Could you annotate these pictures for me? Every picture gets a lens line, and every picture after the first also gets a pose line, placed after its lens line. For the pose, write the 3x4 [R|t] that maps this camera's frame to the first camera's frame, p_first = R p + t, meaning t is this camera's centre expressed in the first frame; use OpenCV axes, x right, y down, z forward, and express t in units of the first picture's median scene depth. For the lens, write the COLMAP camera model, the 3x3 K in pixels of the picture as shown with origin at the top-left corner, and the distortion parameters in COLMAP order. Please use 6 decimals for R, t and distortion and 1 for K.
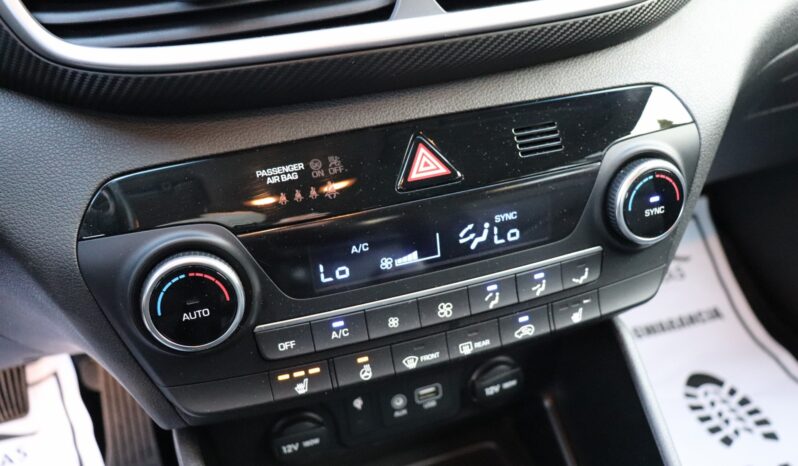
lens RADIAL K [[736.2, 0, 399.0], [0, 736.2, 233.0], [0, 0, 1]] dist [-0.085269, 0.016477]
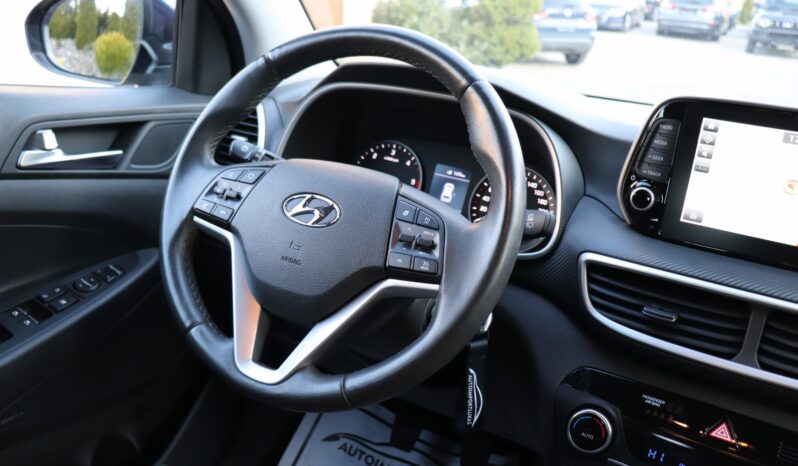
lens RADIAL K [[657.4, 0, 399.0], [0, 657.4, 233.0], [0, 0, 1]] dist [-0.171693, 0.137013]
pose [[0.649466, 0.312701, -0.693118, 0.454991], [-0.520136, 0.847607, -0.104979, 0.078836], [0.554665, 0.428696, 0.713139, -0.885961]]
